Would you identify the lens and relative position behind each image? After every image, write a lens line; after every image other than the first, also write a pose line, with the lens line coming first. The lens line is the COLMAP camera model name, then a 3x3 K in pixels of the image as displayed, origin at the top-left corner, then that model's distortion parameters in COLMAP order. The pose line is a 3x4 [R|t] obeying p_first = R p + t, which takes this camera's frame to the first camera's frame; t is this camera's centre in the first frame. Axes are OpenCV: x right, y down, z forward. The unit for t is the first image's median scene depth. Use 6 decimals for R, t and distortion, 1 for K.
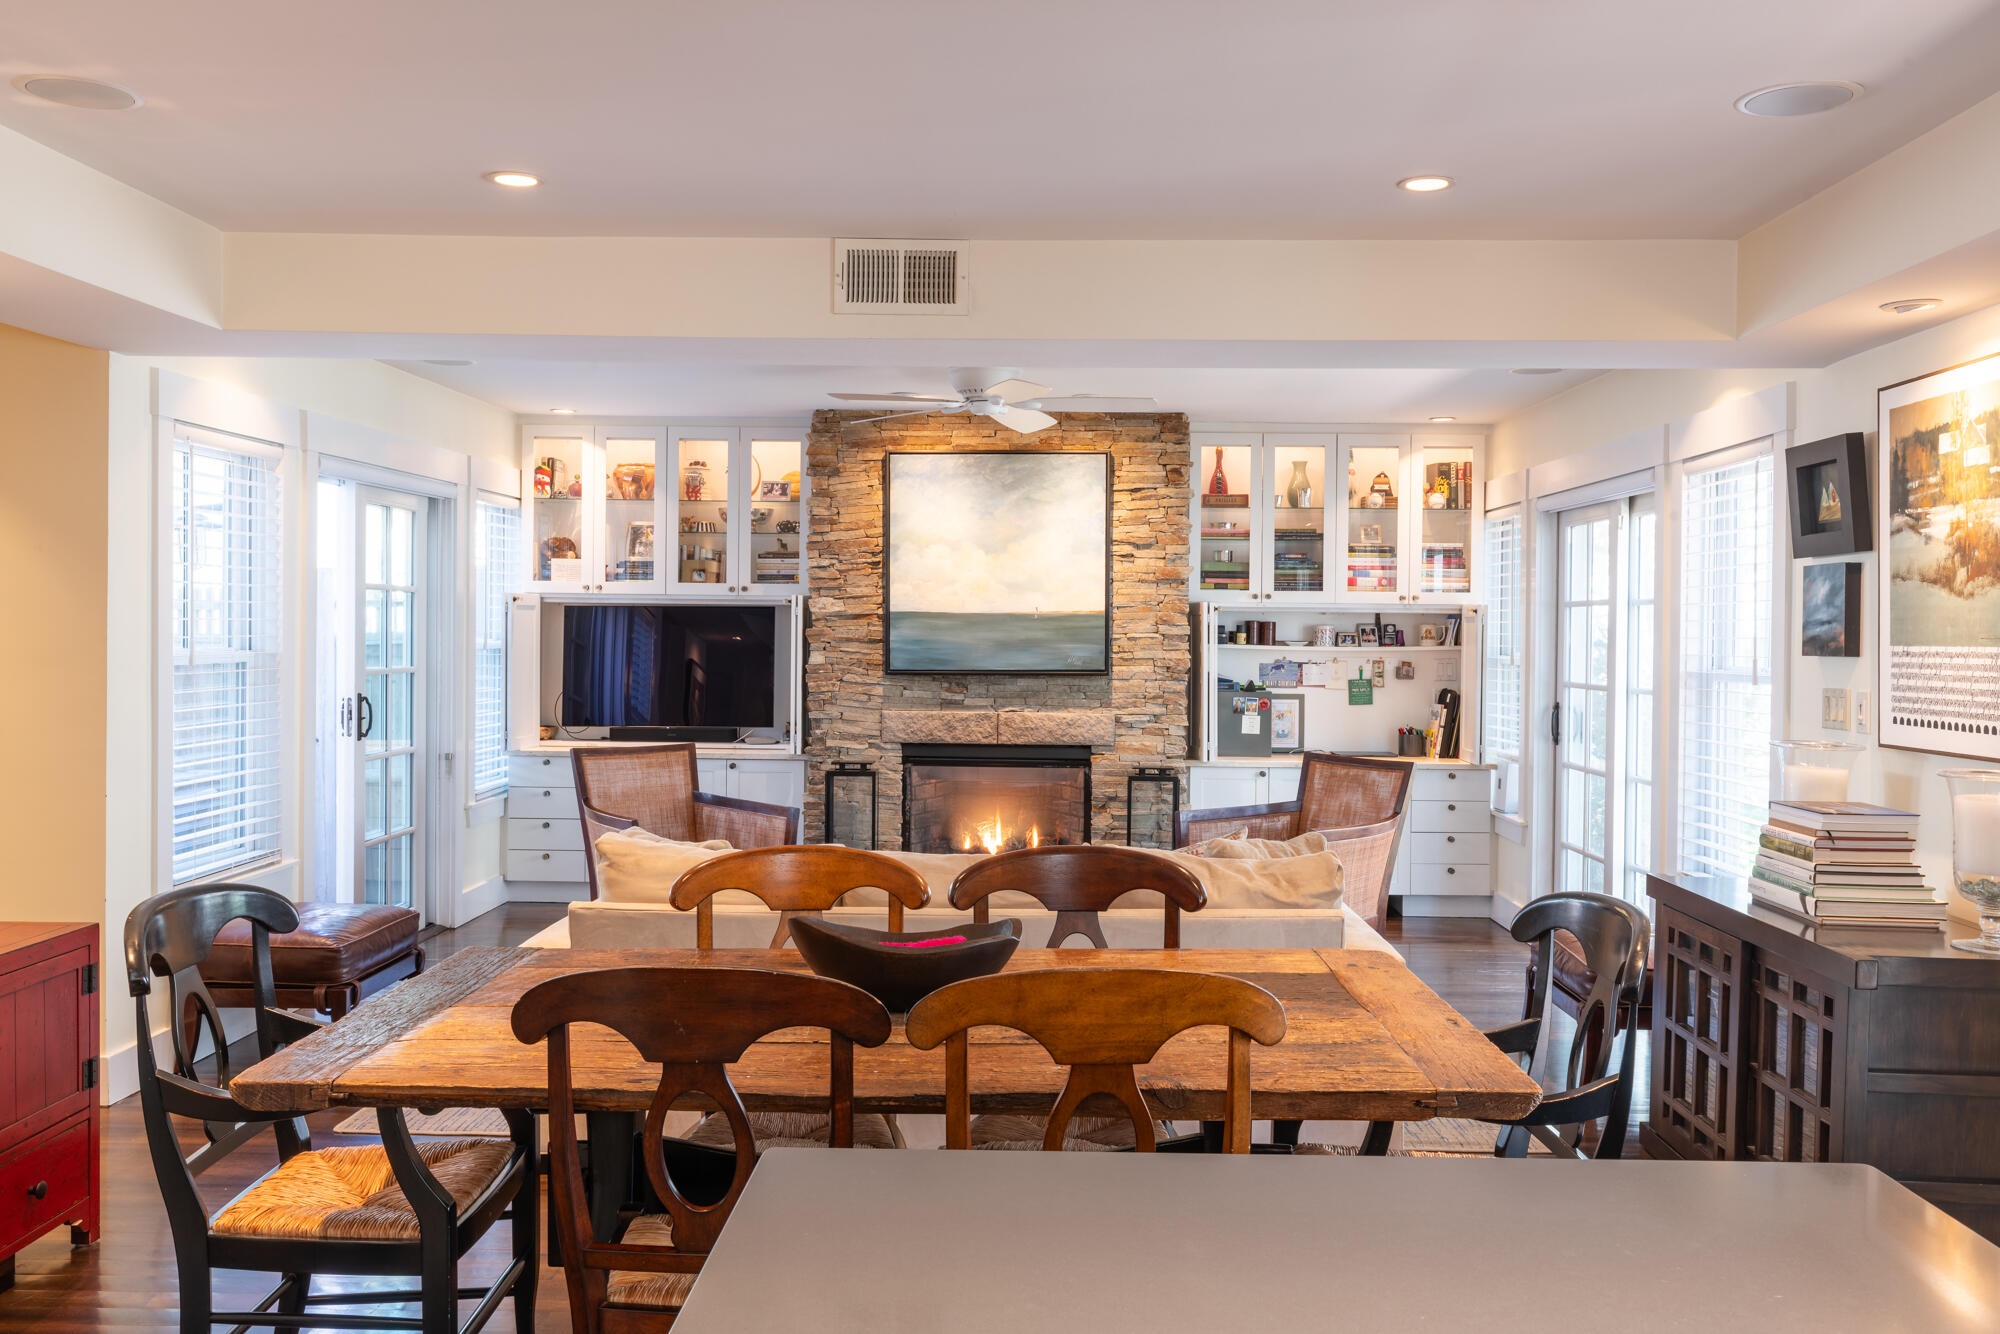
lens RADIAL K [[1638.4, 0, 1002.1], [0, 1638.4, 656.8], [0, 0, 1]] dist [0.000868, -0.001232]
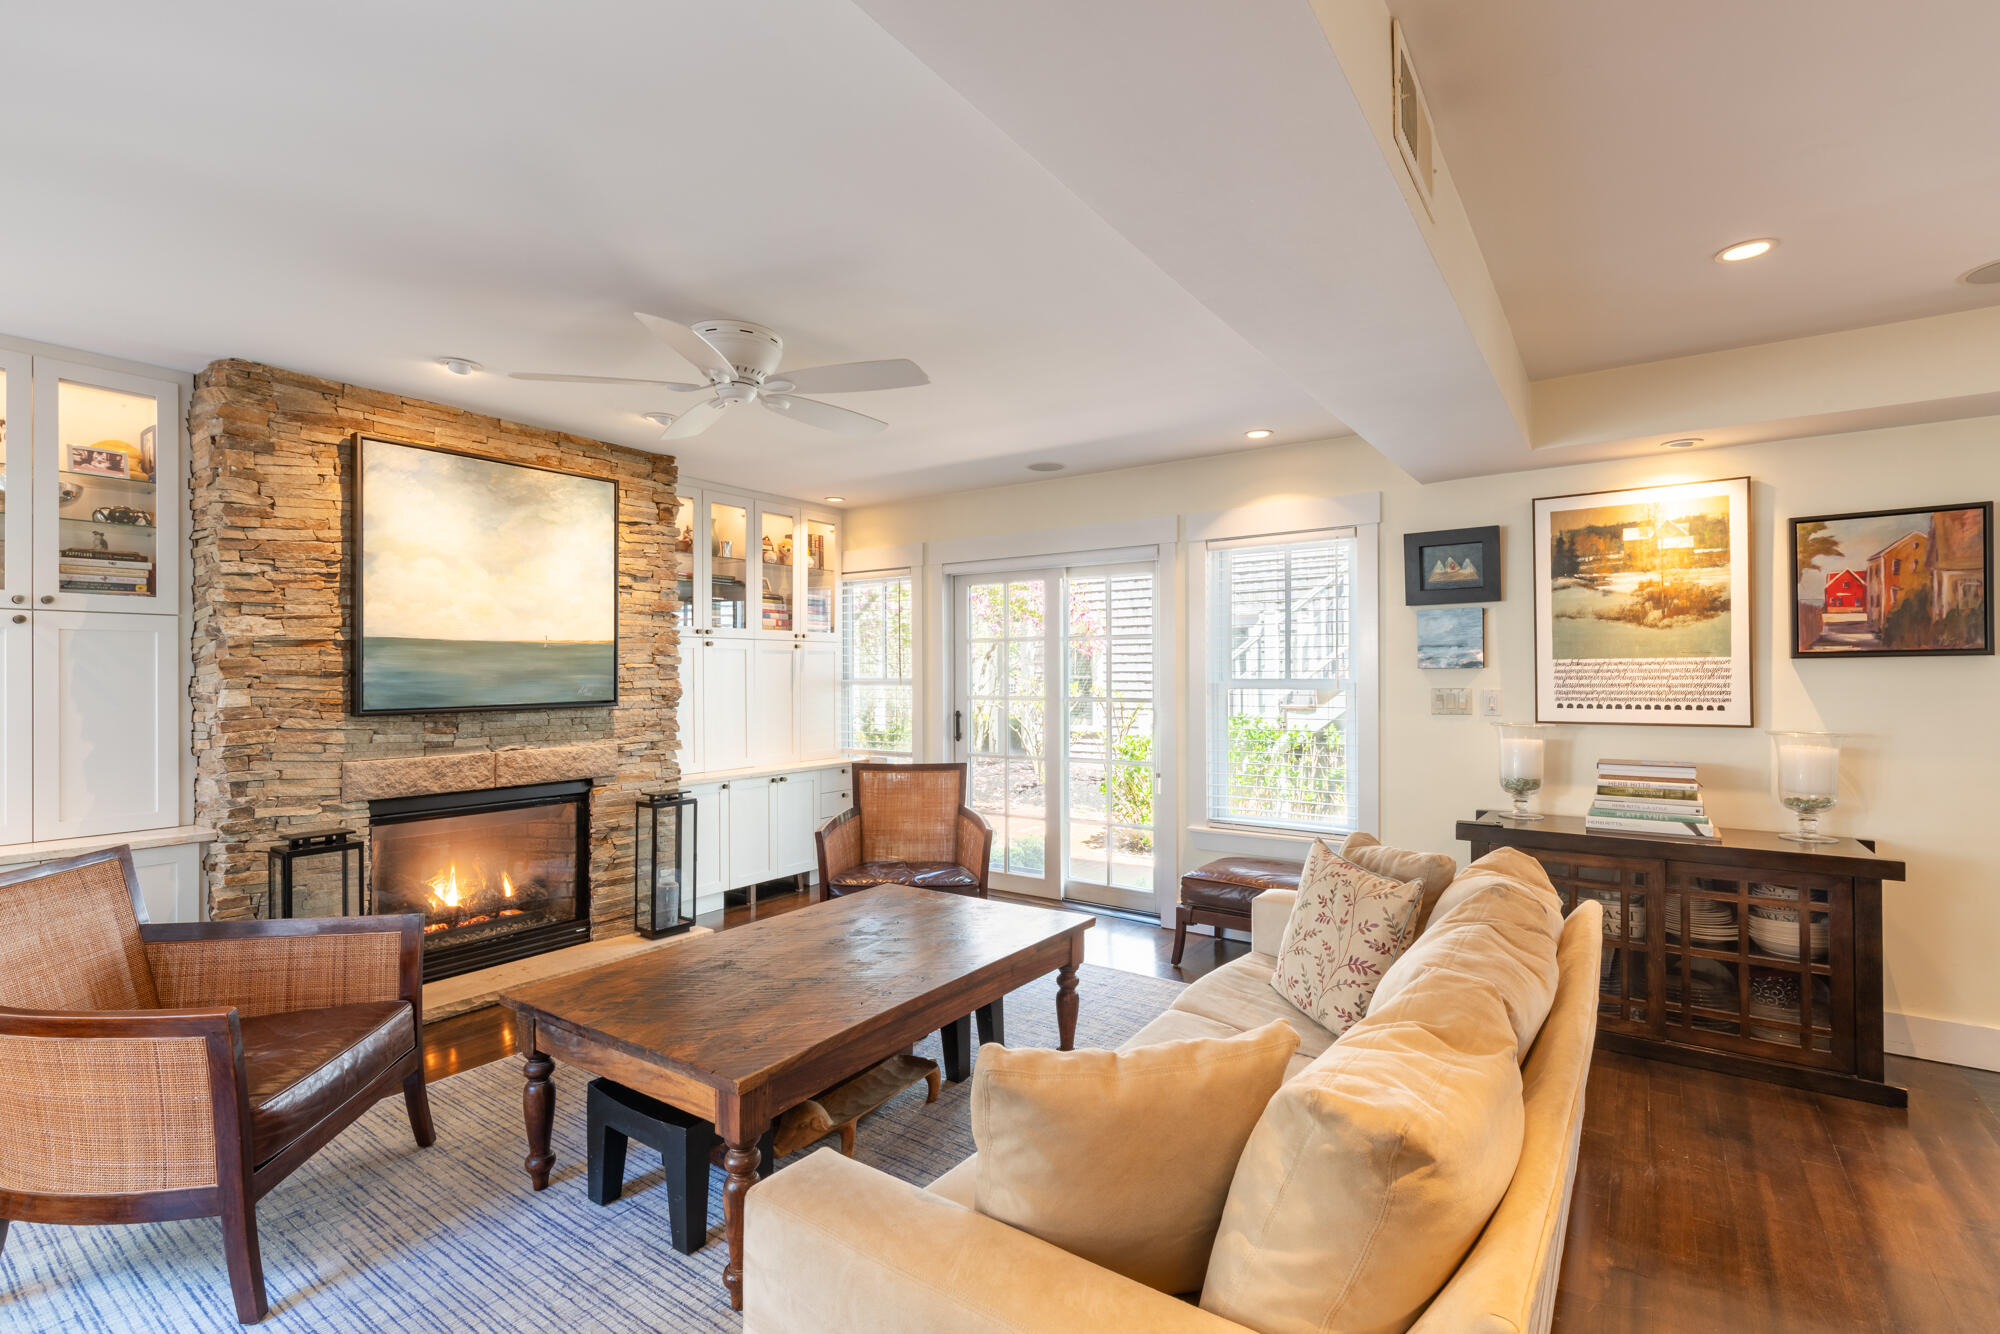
lens RADIAL K [[895.2, 0, 996.4], [0, 895.2, 673.7], [0, 0, 1]] dist [0.006627, -0.003670]
pose [[0.562064, -0.011961, 0.827007, -0.254187], [0.022761, 0.999740, -0.001010, -0.002292], [-0.826781, 0.019391, 0.562190, 0.498299]]
